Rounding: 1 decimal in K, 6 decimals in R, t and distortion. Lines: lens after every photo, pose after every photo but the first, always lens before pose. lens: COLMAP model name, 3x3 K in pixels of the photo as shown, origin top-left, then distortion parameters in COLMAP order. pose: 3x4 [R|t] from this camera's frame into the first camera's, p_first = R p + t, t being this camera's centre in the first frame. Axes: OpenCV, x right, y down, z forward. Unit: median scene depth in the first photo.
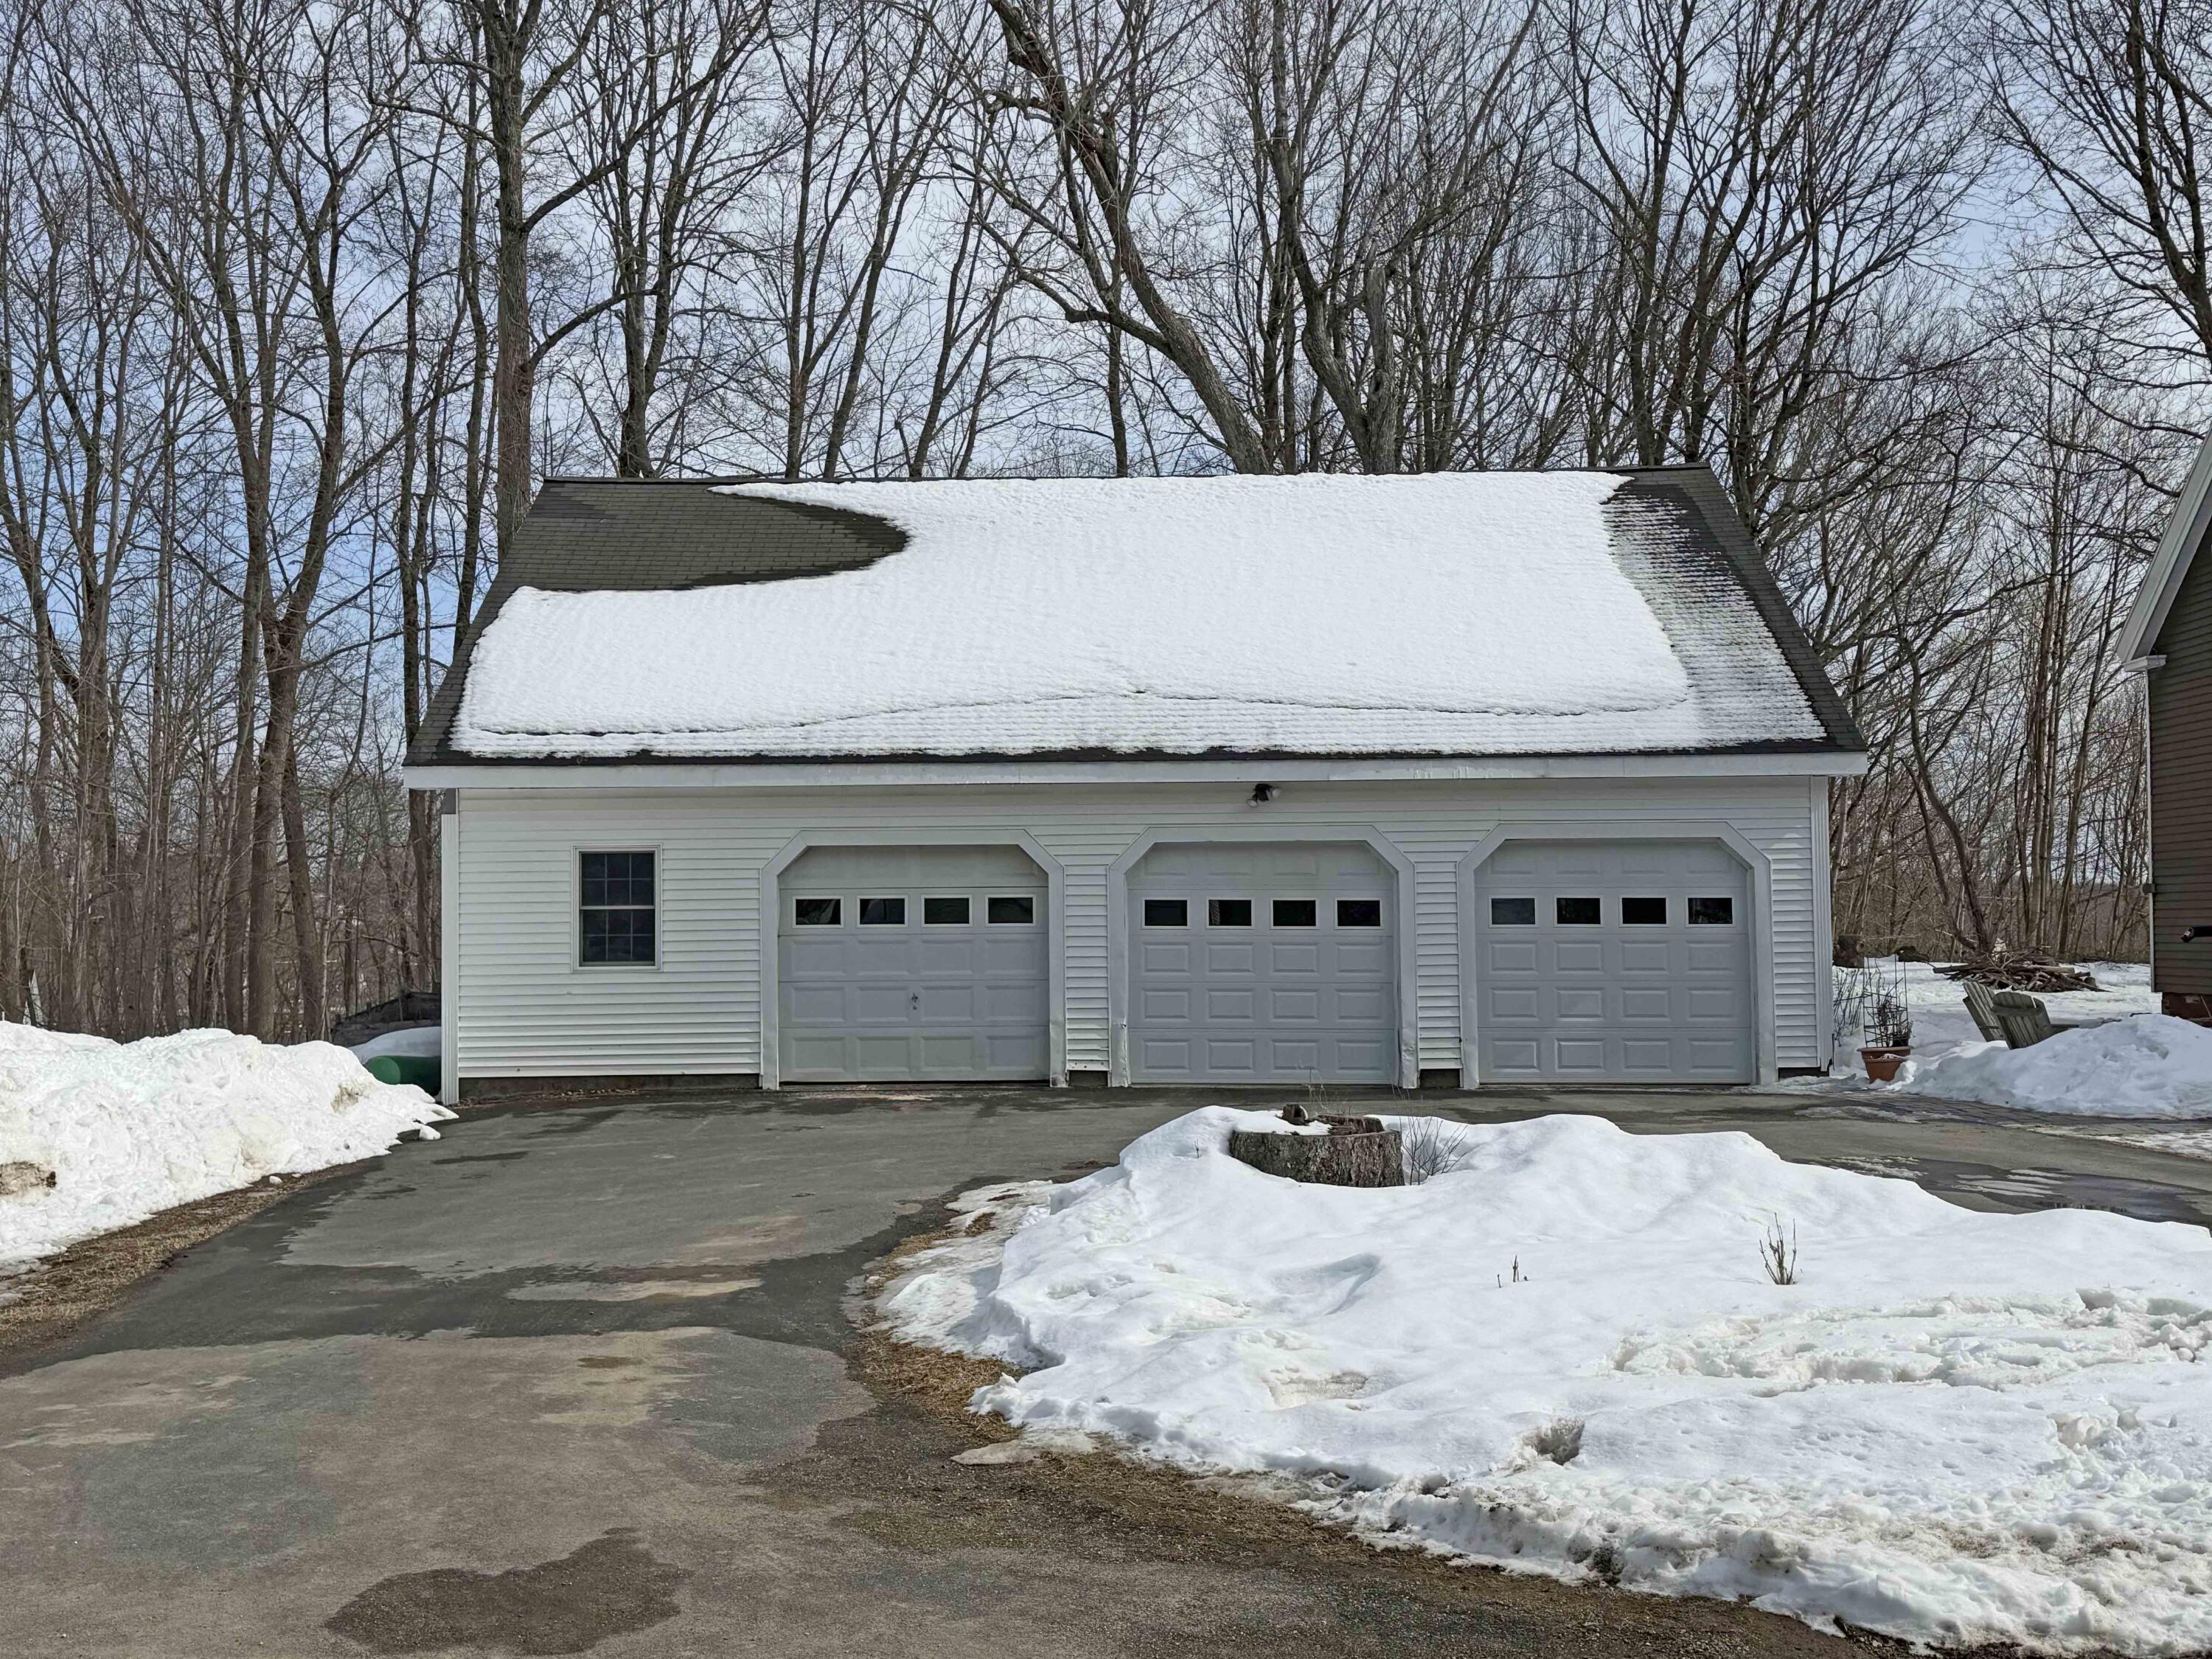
lens RADIAL K [[2369.3, 0, 1106.0], [0, 2369.3, 829.5], [0, 0, 1]] dist [0.005804, -0.087084]
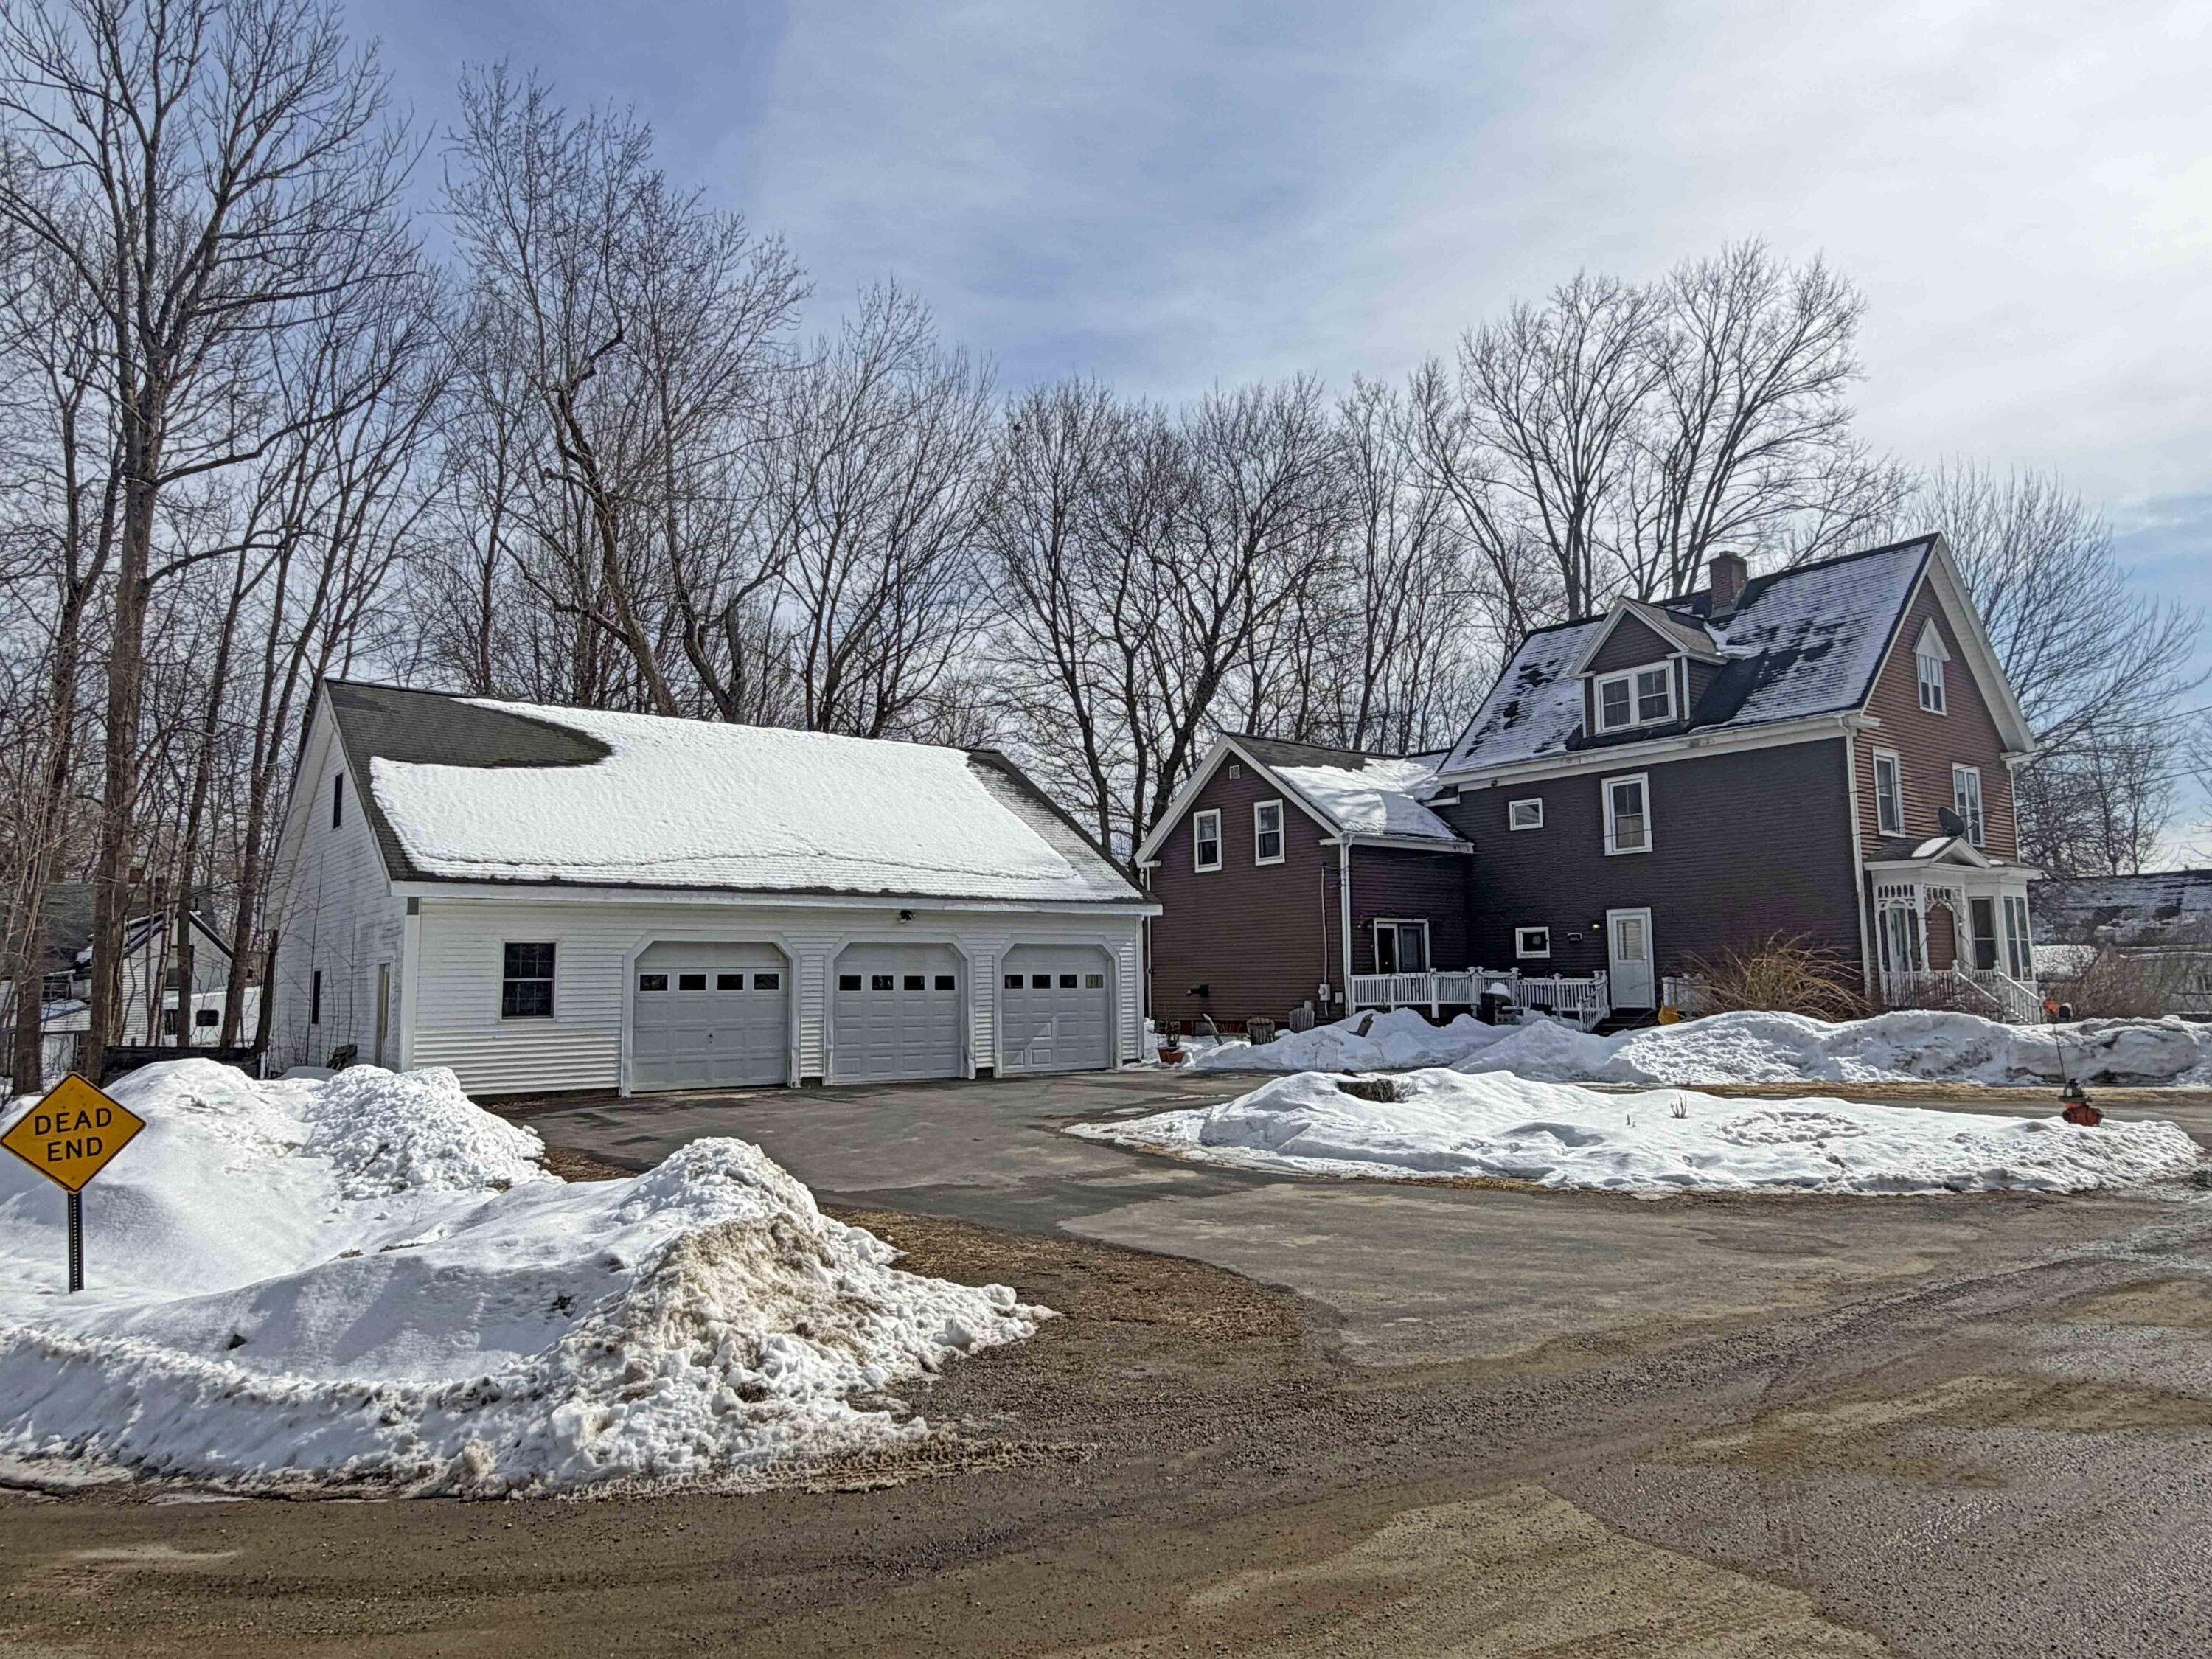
lens RADIAL K [[1397.8, 0, 1106.0], [0, 1397.8, 829.5], [0, 0, 1]] dist [-0.008146, -0.001295]
pose [[0.766280, 0.067689, 0.638932, -0.326613], [-0.018171, 0.996320, -0.083758, 0.003349], [-0.642250, 0.052572, 0.764690, 0.053828]]
